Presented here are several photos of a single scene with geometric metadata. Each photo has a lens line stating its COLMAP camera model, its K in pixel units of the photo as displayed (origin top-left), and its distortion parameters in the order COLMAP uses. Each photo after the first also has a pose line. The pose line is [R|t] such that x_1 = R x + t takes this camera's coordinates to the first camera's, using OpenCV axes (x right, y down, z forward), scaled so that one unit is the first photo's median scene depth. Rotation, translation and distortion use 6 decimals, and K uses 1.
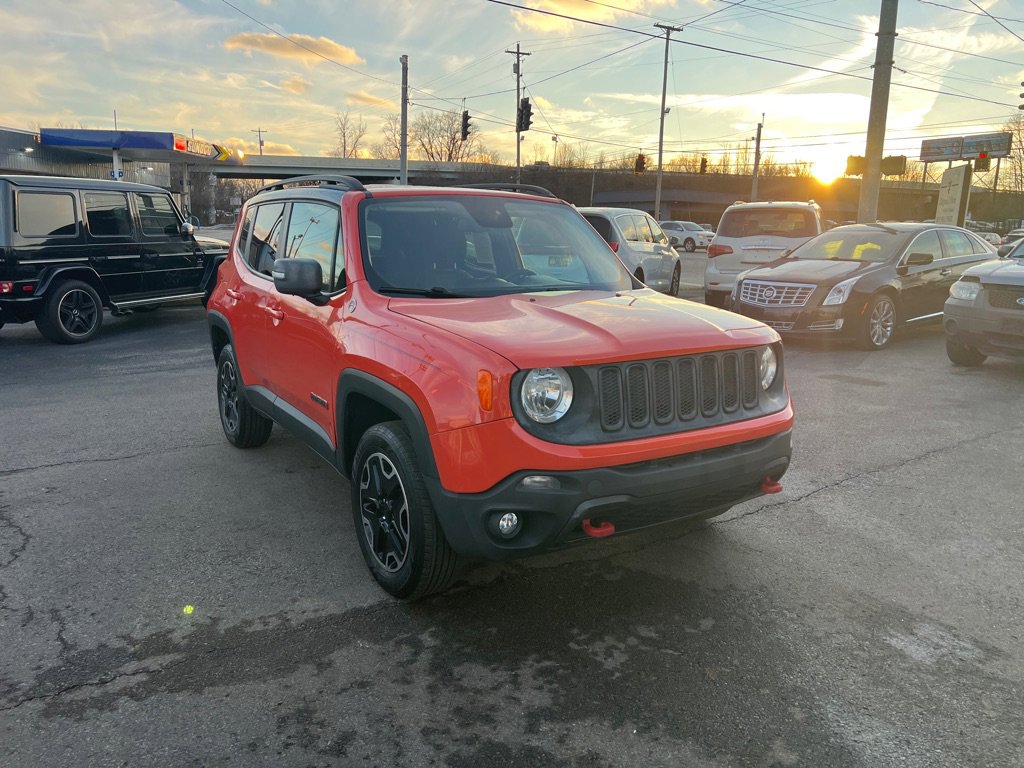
lens RADIAL K [[767.2, 0, 510.6], [0, 767.2, 378.6], [0, 0, 1]] dist [0.046936, -0.049053]
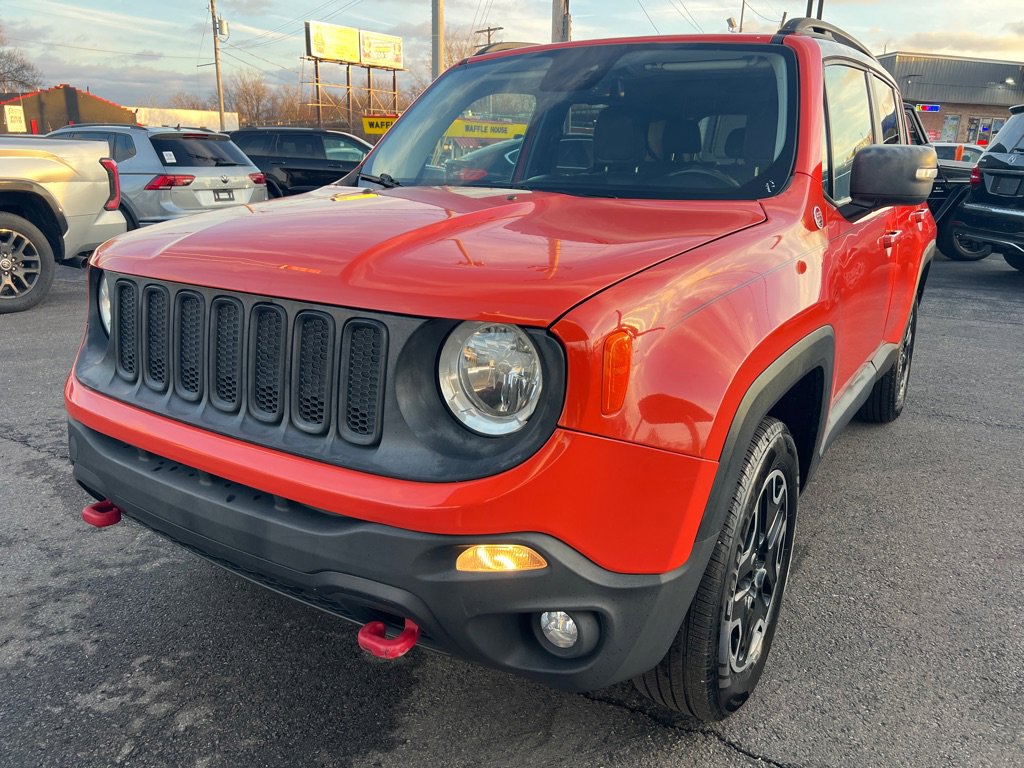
lens RADIAL K [[776.7, 0, 508.3], [0, 776.7, 376.5], [0, 0, 1]] dist [0.006959, -0.000657]
pose [[0.414787, 0.243178, -0.876822, 0.568070], [-0.182851, 0.966246, 0.181480, -0.076964], [0.891357, 0.085052, 0.445252, 0.676345]]
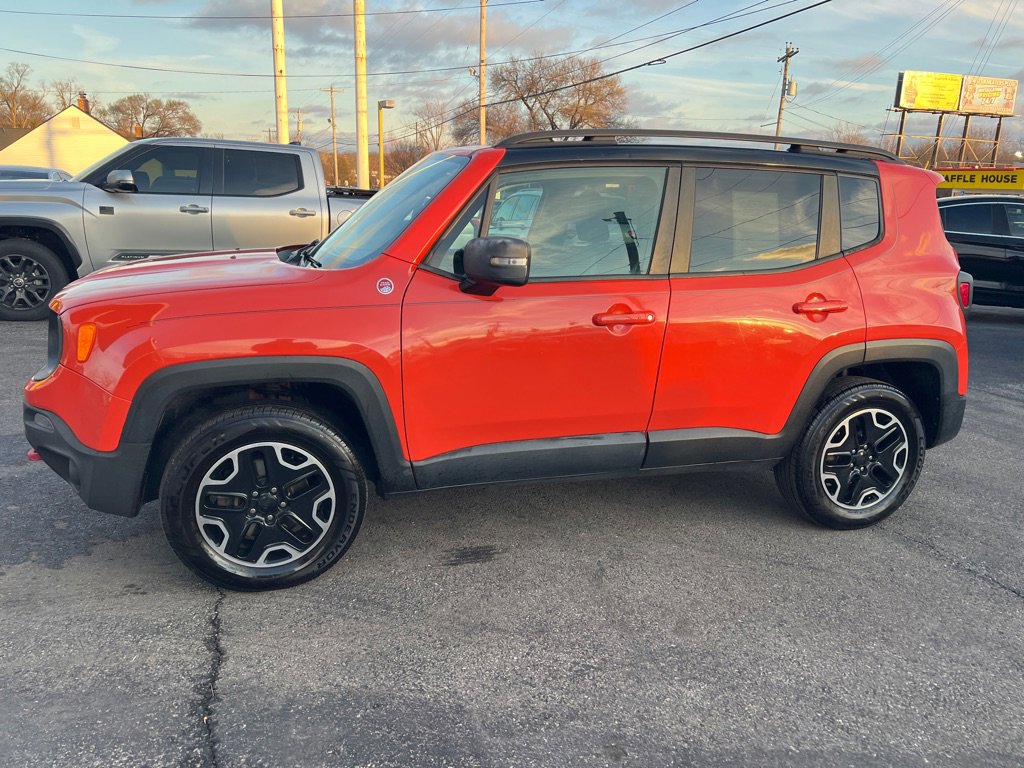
lens RADIAL K [[765.6, 0, 512.0], [0, 765.6, 384.0], [0, 0, 1]] dist [0.046741, -0.049498]
pose [[-0.270473, 0.211246, -0.939266, 0.848901], [-0.215661, 0.937541, 0.272960, -0.244259], [0.938262, 0.276391, -0.208022, 1.302194]]
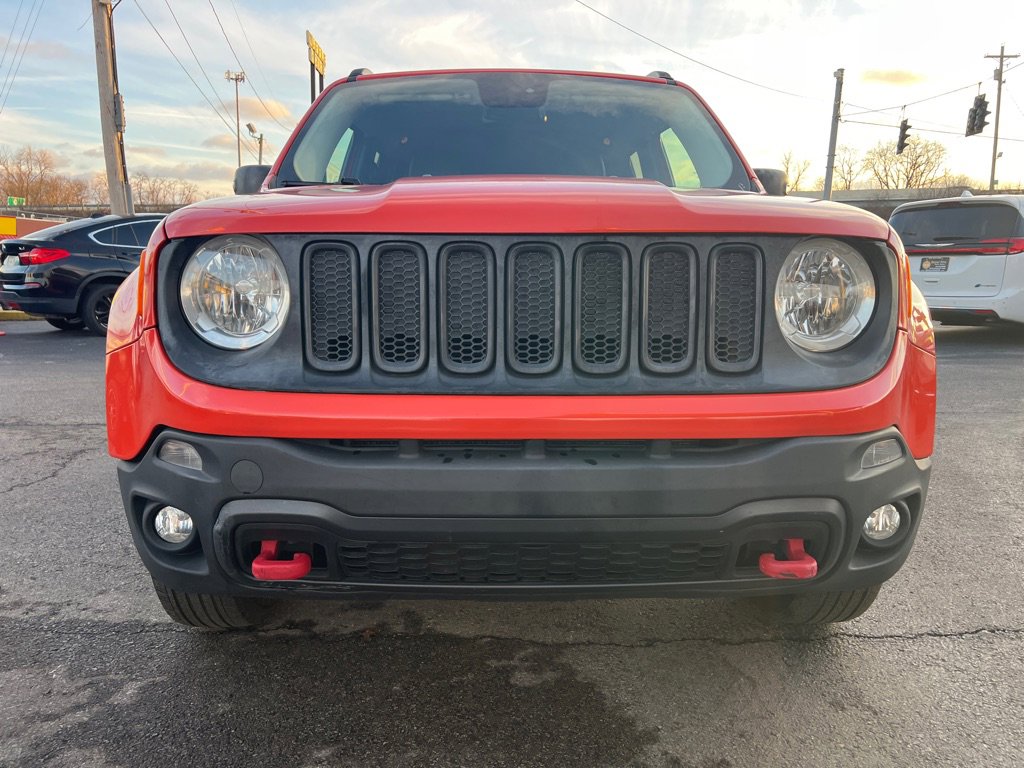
lens RADIAL K [[767.5, 0, 509.7], [0, 767.5, 392.1], [0, 0, 1]] dist [0.040801, -0.050618]
pose [[0.854338, 0.079774, -0.513560, 0.332279], [-0.096254, 0.995342, -0.005512, 0.048077], [0.510728, 0.054141, 0.858036, 0.431449]]
